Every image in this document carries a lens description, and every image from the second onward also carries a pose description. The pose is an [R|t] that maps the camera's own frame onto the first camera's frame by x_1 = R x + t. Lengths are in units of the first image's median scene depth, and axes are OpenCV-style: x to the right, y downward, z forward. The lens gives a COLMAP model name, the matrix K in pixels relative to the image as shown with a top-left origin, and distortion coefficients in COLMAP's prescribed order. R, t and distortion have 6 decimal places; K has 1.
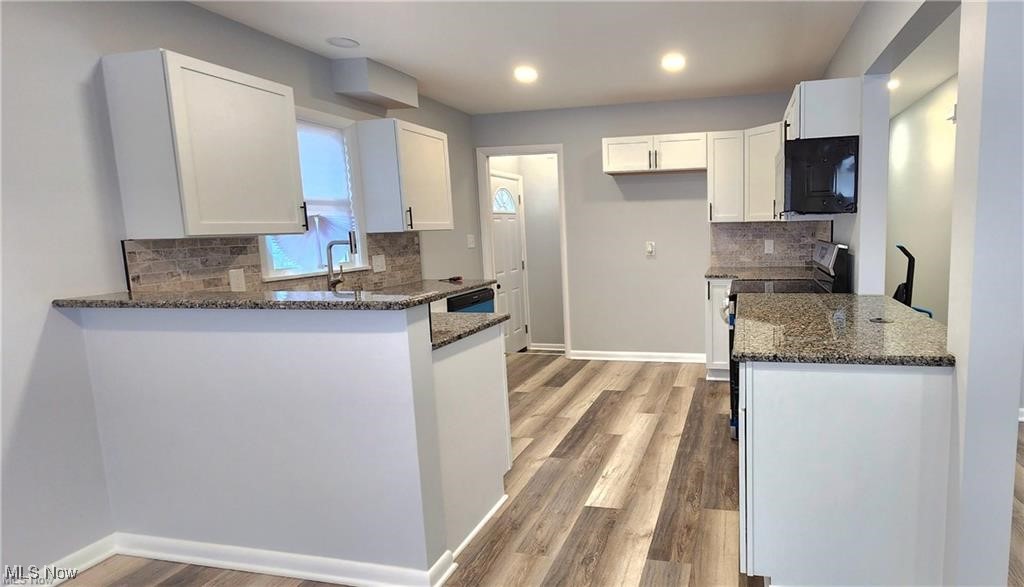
lens RADIAL K [[514.9, 0, 639.9], [0, 514.9, 284.0], [0, 0, 1]] dist [0.006390, -0.000349]
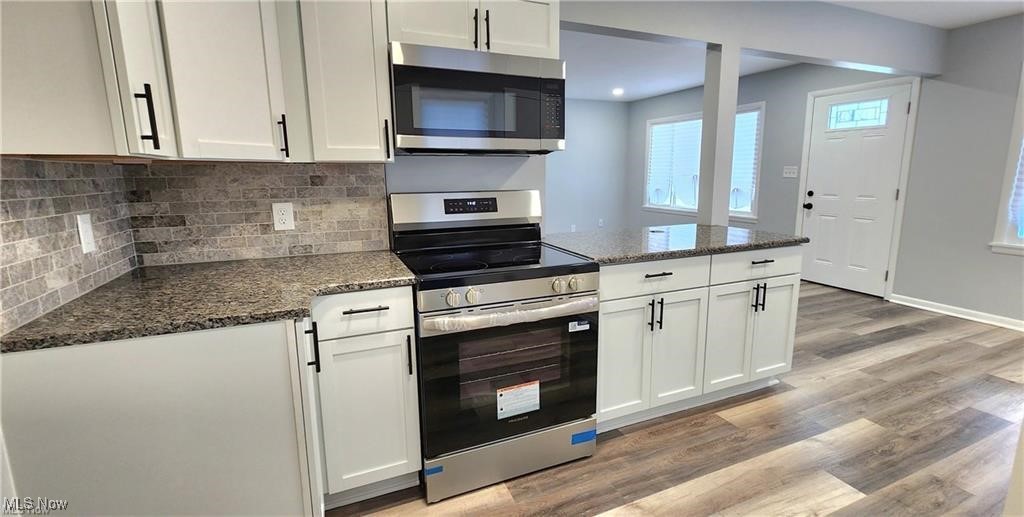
lens RADIAL K [[459.9, 0, 527.3], [0, 459.9, 252.4], [0, 0, 1]] dist [0.001809, -0.000963]
pose [[-0.579713, -0.109860, 0.807381, -0.275808], [0.117688, 0.969190, 0.216379, -0.139998], [-0.806277, 0.220456, -0.548923, 1.404772]]
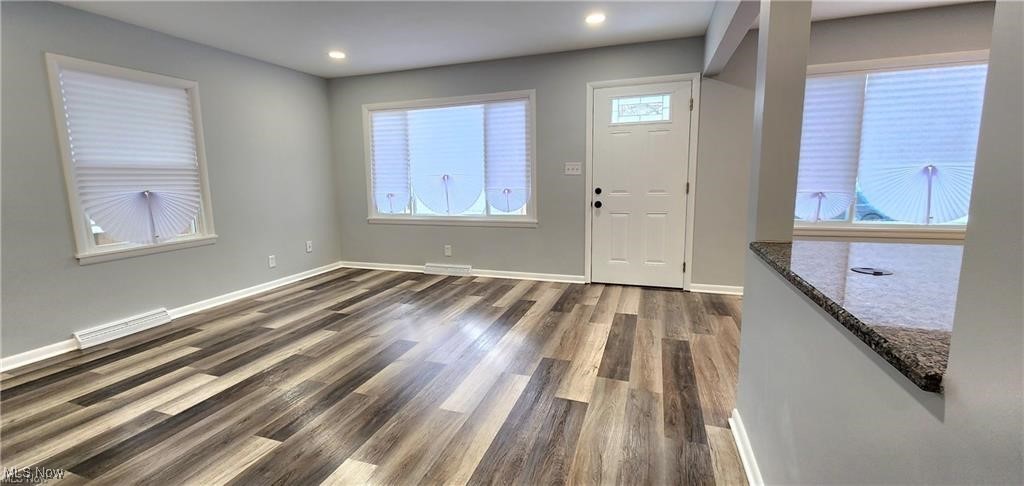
lens RADIAL K [[432.8, 0, 496.2], [0, 432.8, 234.2], [0, 0, 1]] dist [0.003962, -0.001107]
pose [[-0.986893, 0.025612, 0.159333, 0.597436], [0.064648, 0.967386, 0.244918, -0.106226], [-0.147863, 0.252009, -0.956362, 1.113890]]
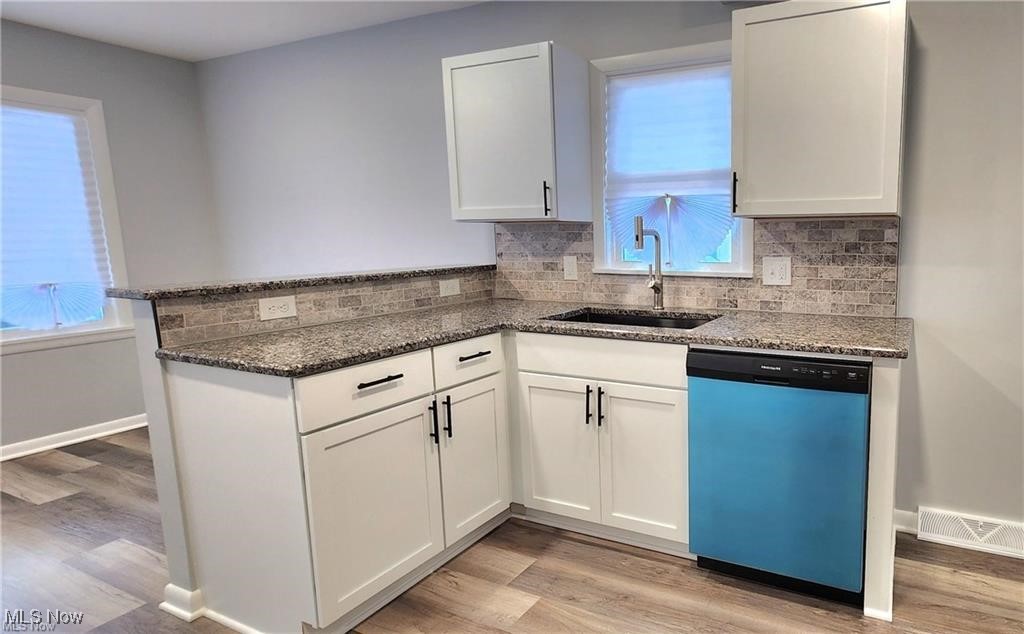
lens RADIAL K [[556.8, 0, 688.5], [0, 556.8, 308.5], [0, 0, 1]] dist [0.006855, 0.000534]
pose [[-0.205167, 0.158361, -0.965830, 0.179621], [-0.102094, 0.977977, 0.182040, -0.127364], [0.973388, 0.135954, -0.184481, 1.246510]]
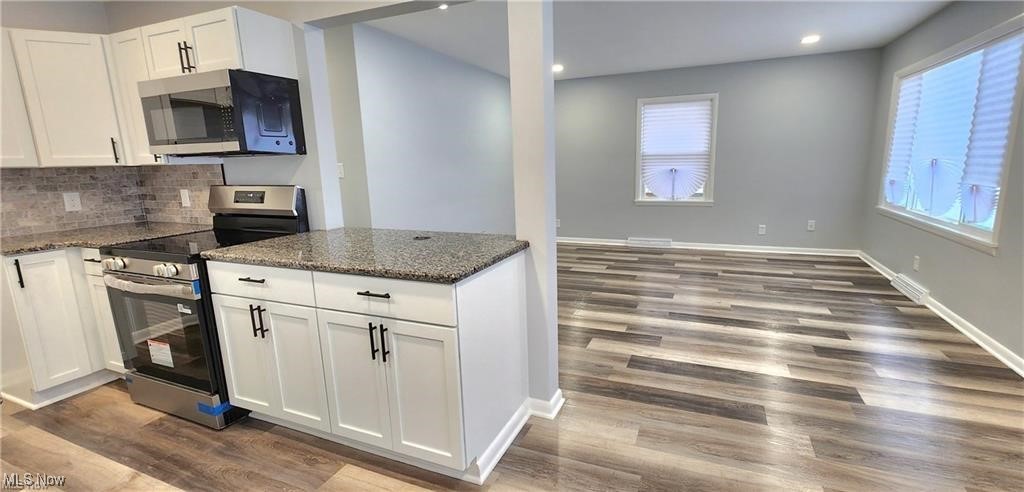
lens RADIAL K [[432.8, 0, 532.5], [0, 432.8, 241.1], [0, 0, 1]] dist [0.003962, -0.001107]
pose [[0.197092, -0.159103, 0.967389, -0.346800], [0.133366, 0.981922, 0.134322, -0.019396], [-0.971271, 0.102543, 0.214748, 0.347829]]
